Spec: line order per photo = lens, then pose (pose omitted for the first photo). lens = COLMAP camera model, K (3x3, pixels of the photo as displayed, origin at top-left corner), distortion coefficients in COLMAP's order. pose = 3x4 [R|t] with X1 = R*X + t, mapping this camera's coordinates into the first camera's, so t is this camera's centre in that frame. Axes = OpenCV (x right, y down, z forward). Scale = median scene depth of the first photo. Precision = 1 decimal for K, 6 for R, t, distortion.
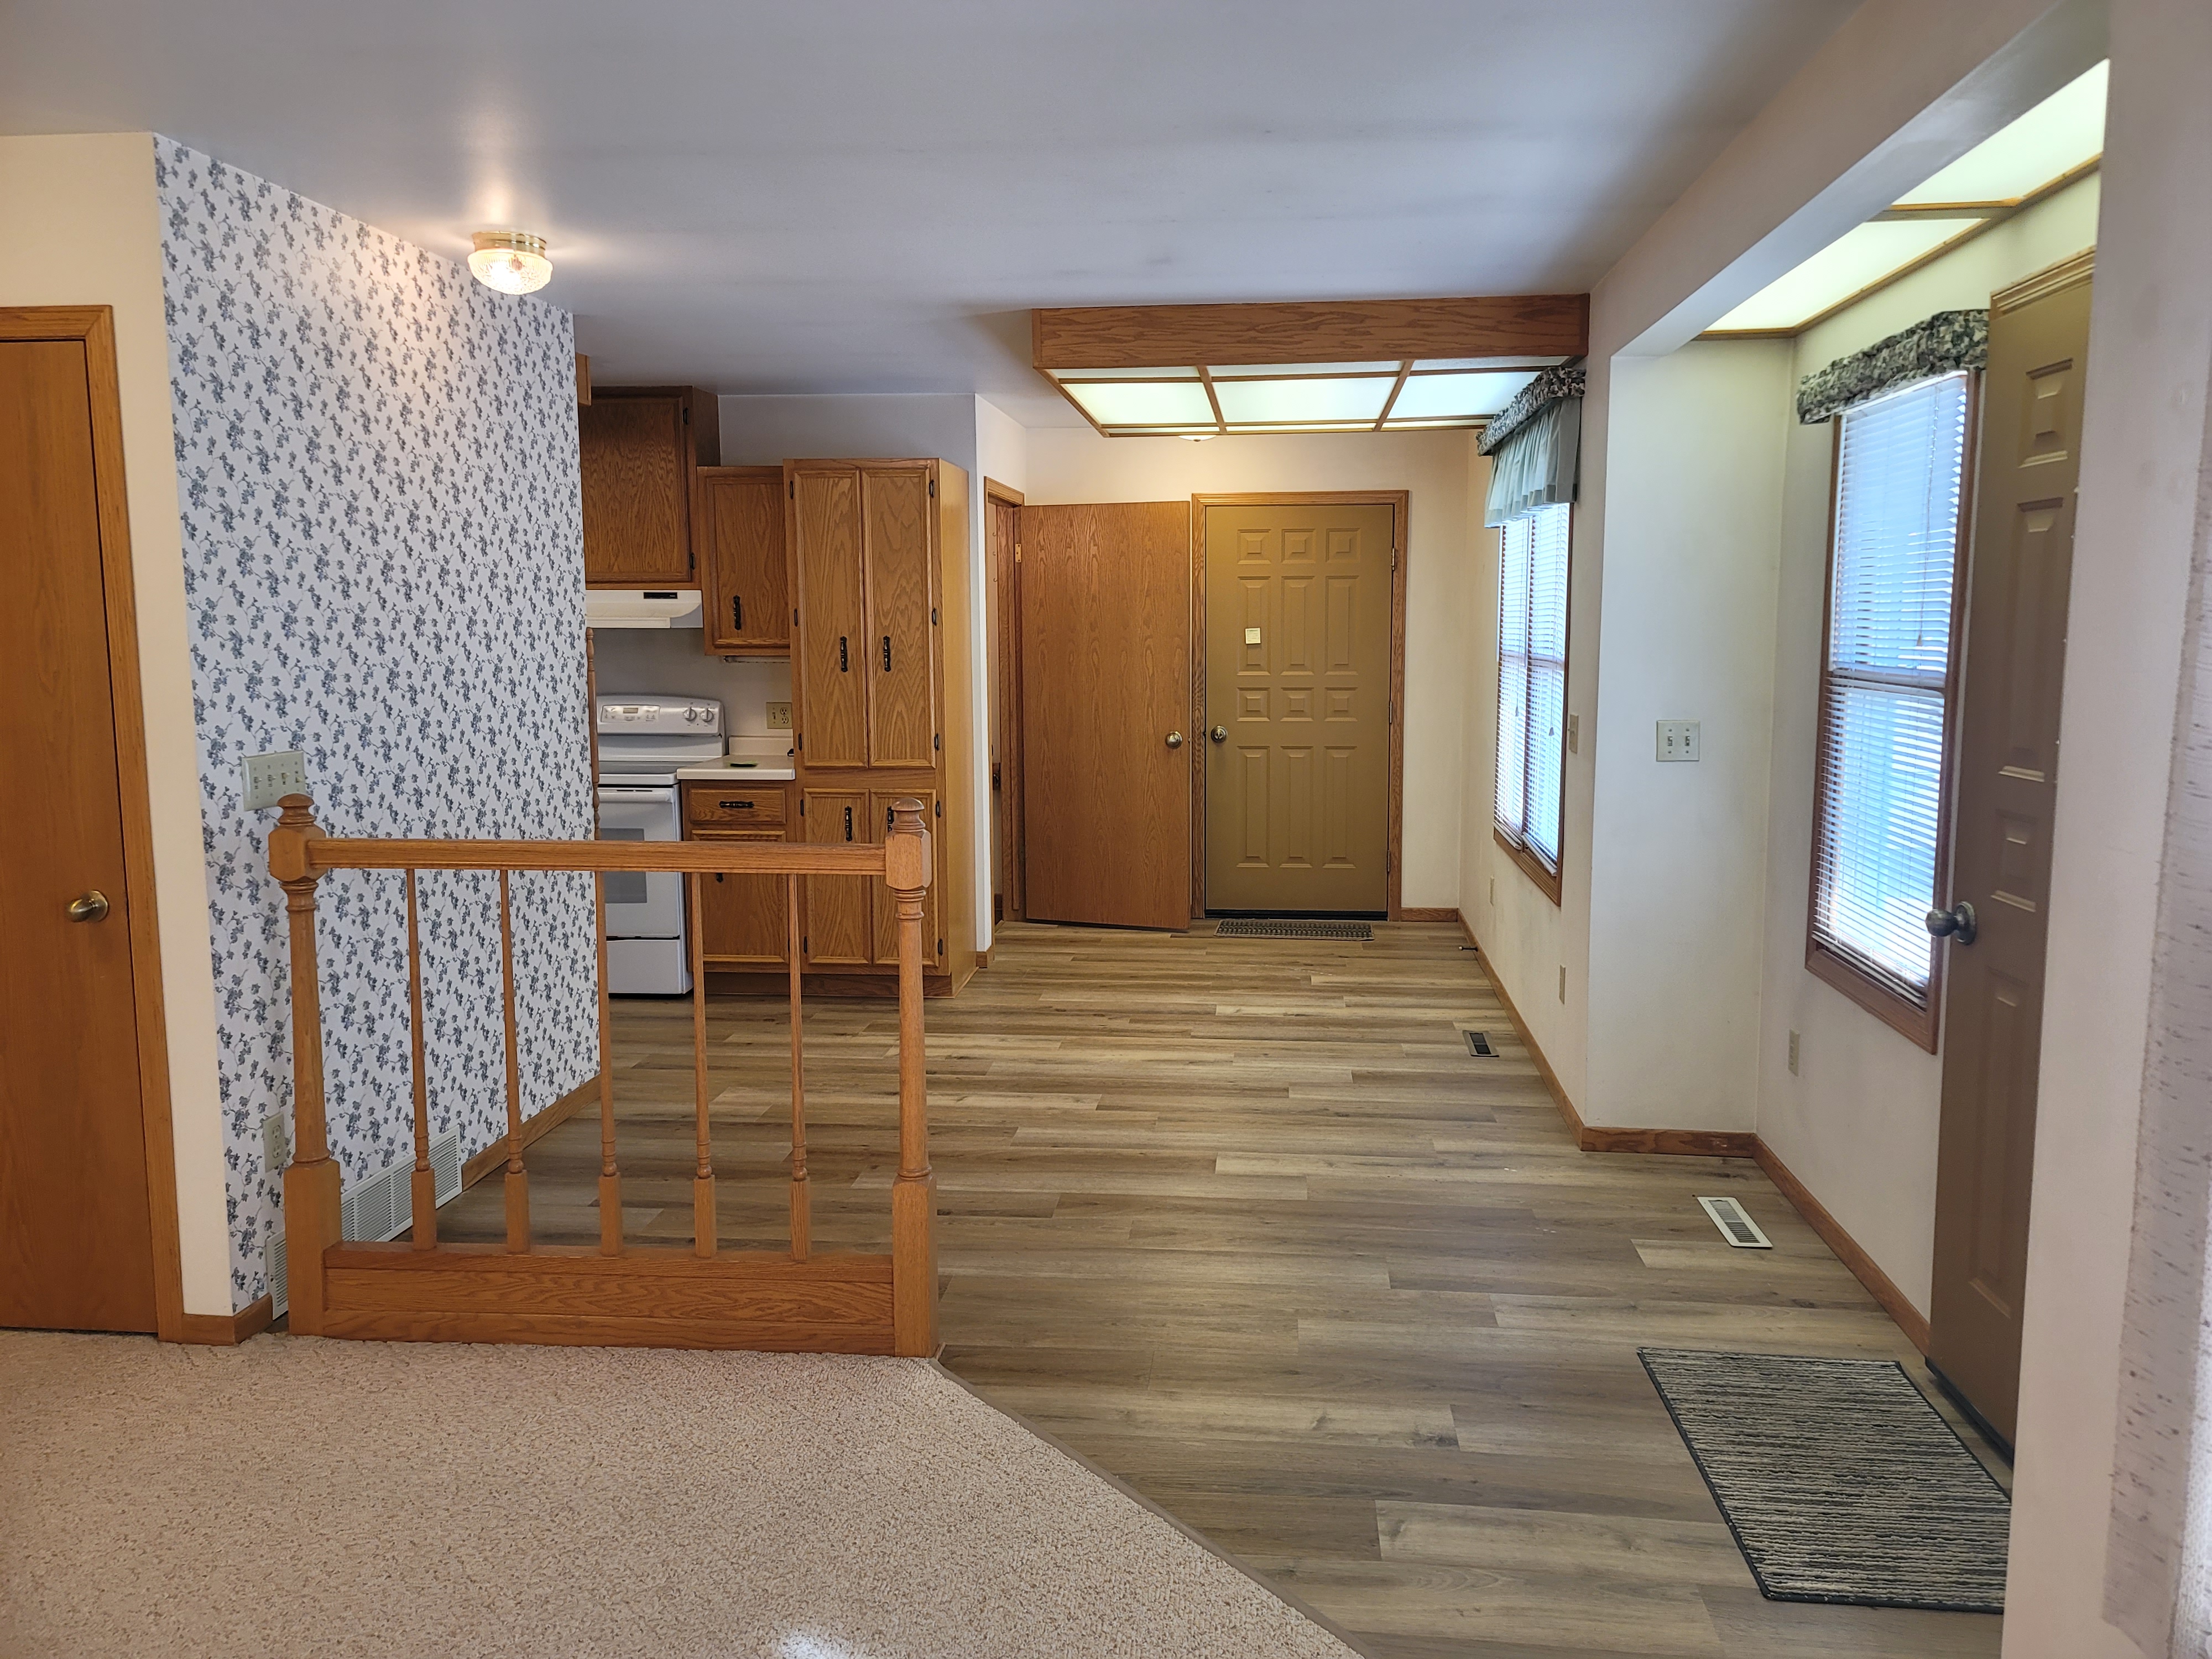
lens RADIAL K [[1623.4, 0, 1102.9], [0, 1623.4, 823.5], [0, 0, 1]] dist [0.082532, -0.072879]
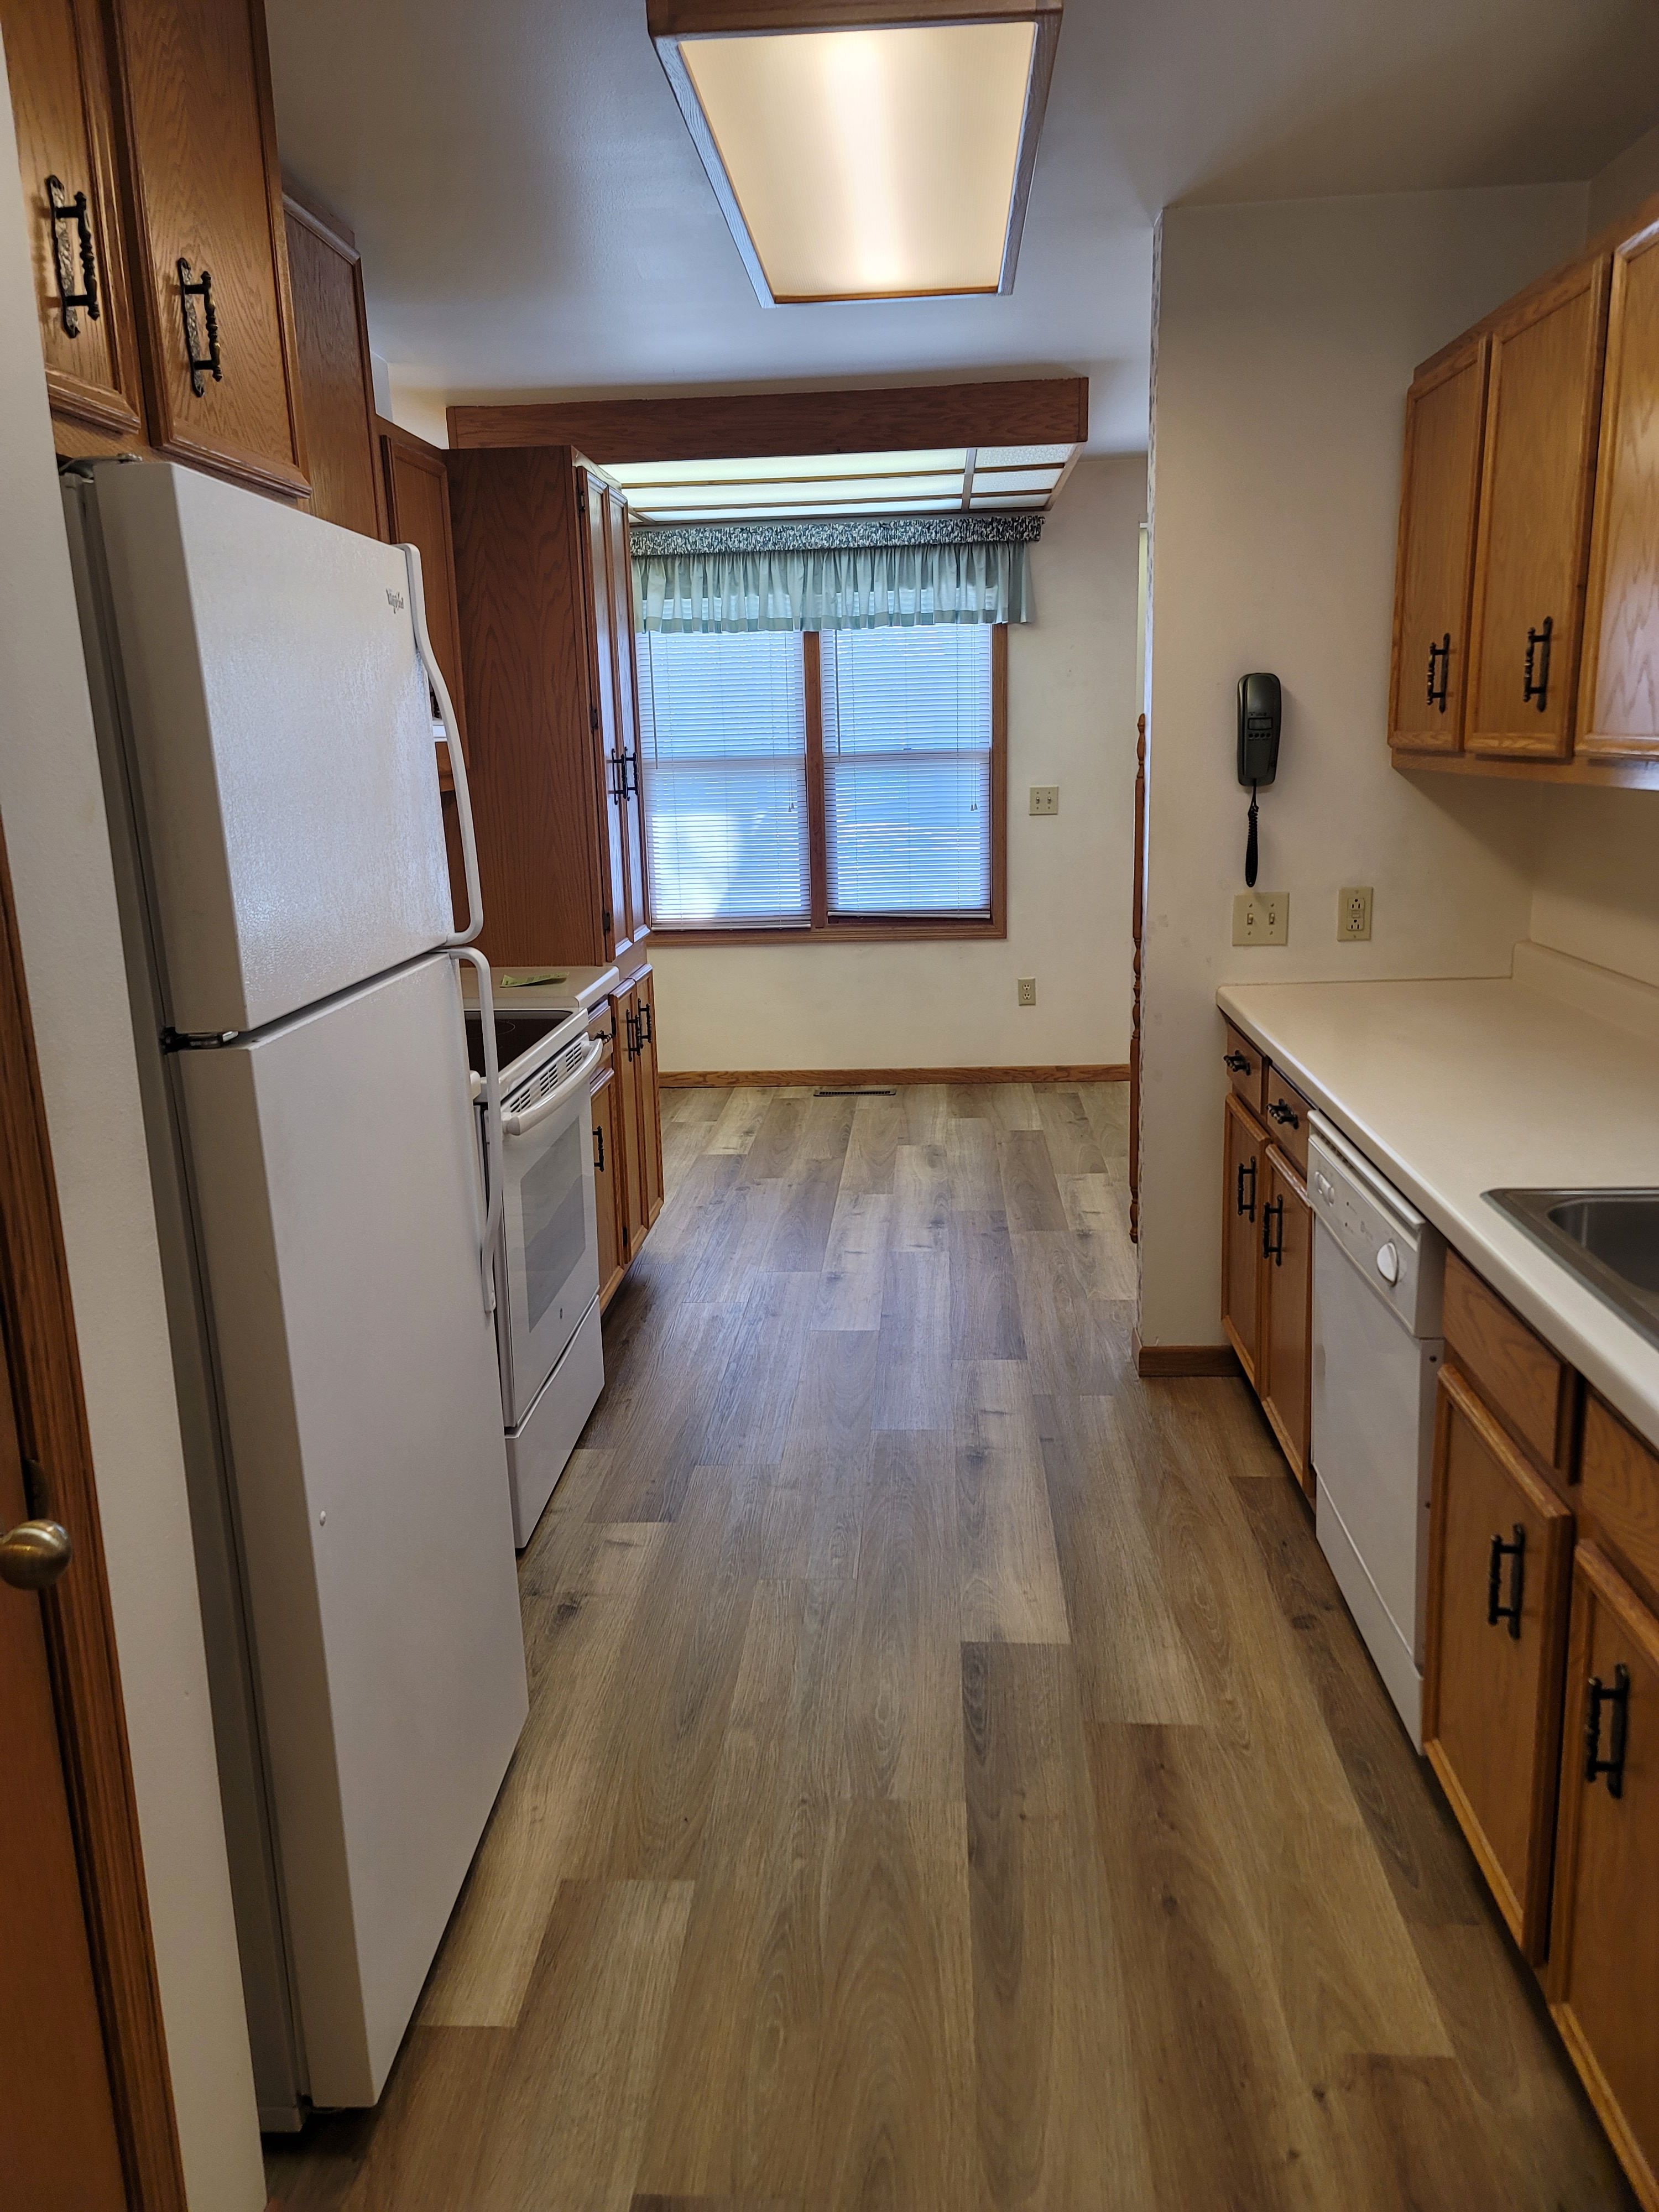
lens RADIAL K [[1623.4, 0, 822.7], [0, 1623.4, 1107.5], [0, 0, 1]] dist [0.098911, -0.087033]
pose [[-0.044473, -0.222850, 0.973838, -1.316365], [0.154962, 0.961465, 0.227095, -0.178228], [-0.986919, 0.161007, -0.008226, 1.500873]]
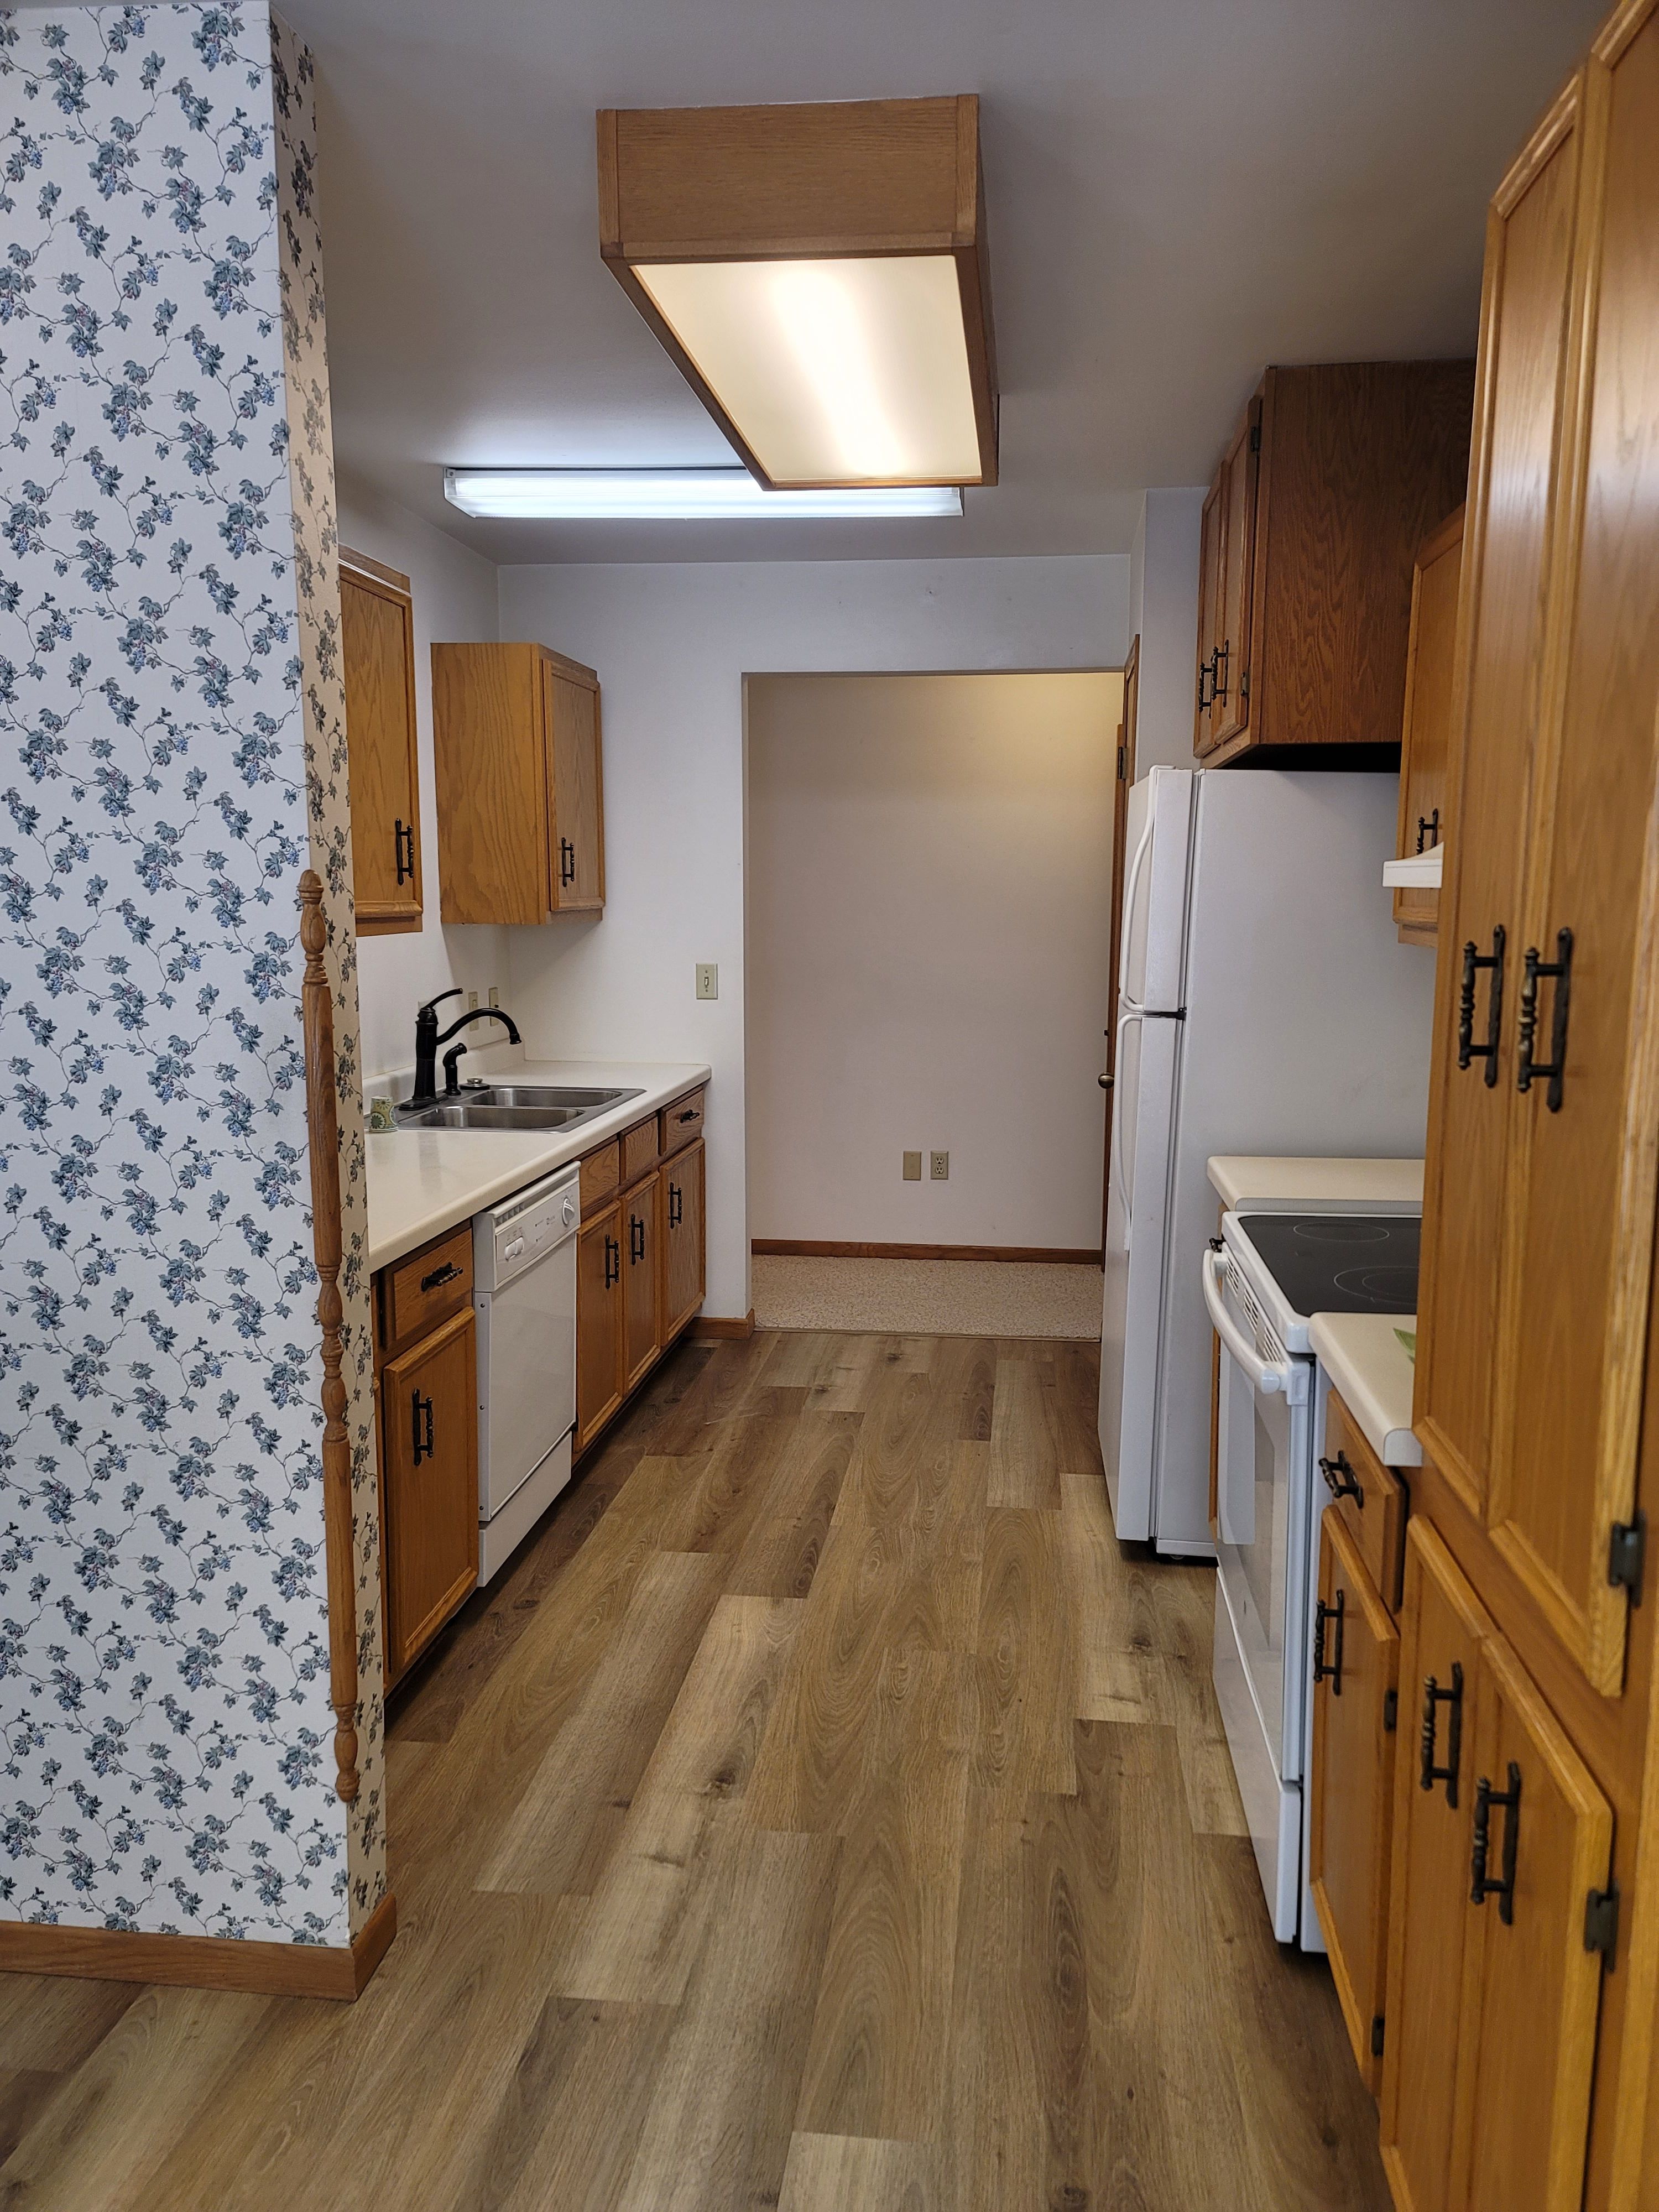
lens RADIAL K [[1632.9, 0, 842.9], [0, 1632.9, 1135.0], [0, 0, 1]] dist [0.077830, -0.055632]
pose [[-0.003652, 0.153969, -0.988069, 0.121491], [-0.134675, 0.978998, 0.153053, -0.174486], [0.990883, 0.133627, 0.017160, 1.445201]]
